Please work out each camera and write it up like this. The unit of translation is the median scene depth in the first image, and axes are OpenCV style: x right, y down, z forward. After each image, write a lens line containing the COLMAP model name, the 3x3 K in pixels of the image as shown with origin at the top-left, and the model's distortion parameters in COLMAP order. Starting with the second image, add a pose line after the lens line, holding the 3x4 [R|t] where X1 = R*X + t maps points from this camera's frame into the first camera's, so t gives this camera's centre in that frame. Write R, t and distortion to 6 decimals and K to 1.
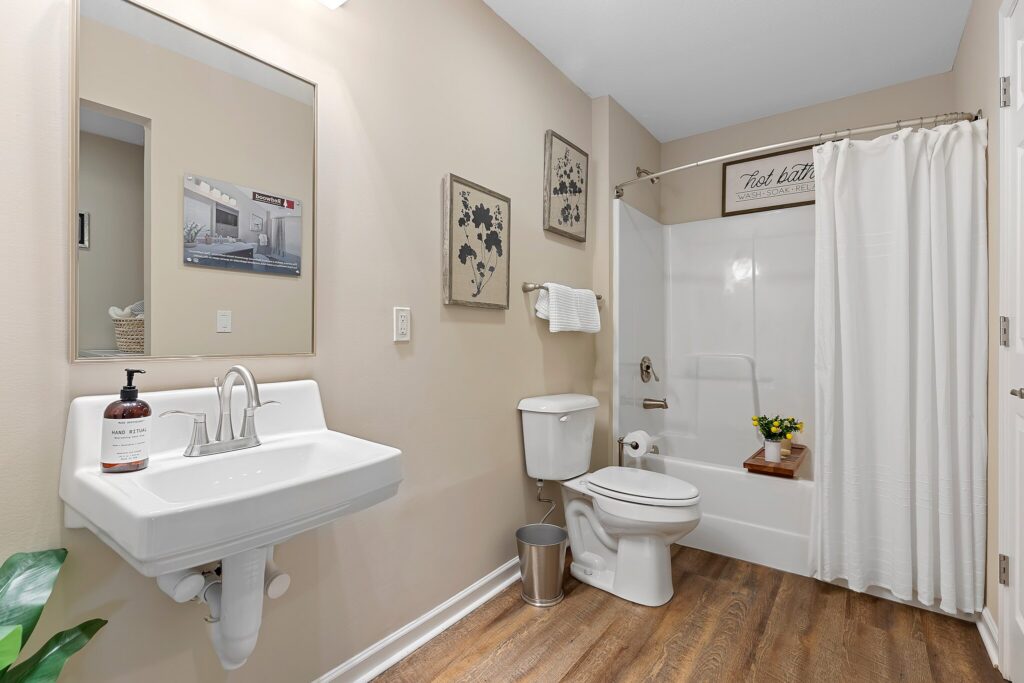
lens RADIAL K [[467.5, 0, 503.7], [0, 467.5, 343.1], [0, 0, 1]] dist [0.007079, -0.000546]
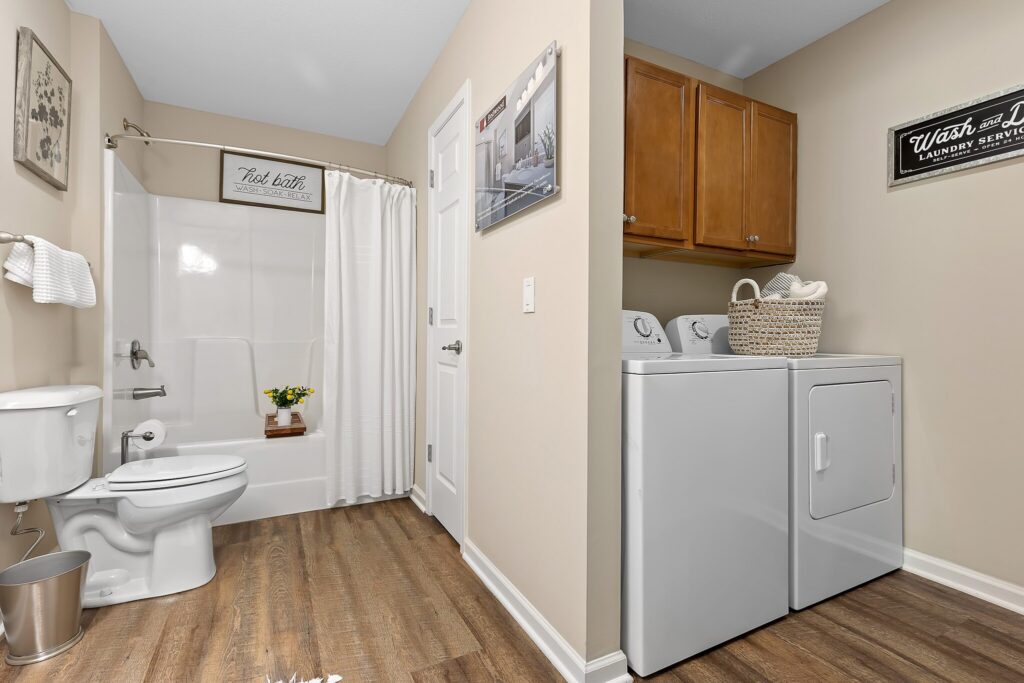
lens RADIAL K [[467.5, 0, 503.7], [0, 467.5, 343.1], [0, 0, 1]] dist [0.007079, -0.000546]
pose [[0.441448, -0.015454, 0.897154, -0.253986], [0.003446, 0.999873, 0.015528, 0.033608], [-0.897280, -0.003764, 0.441446, -0.005261]]
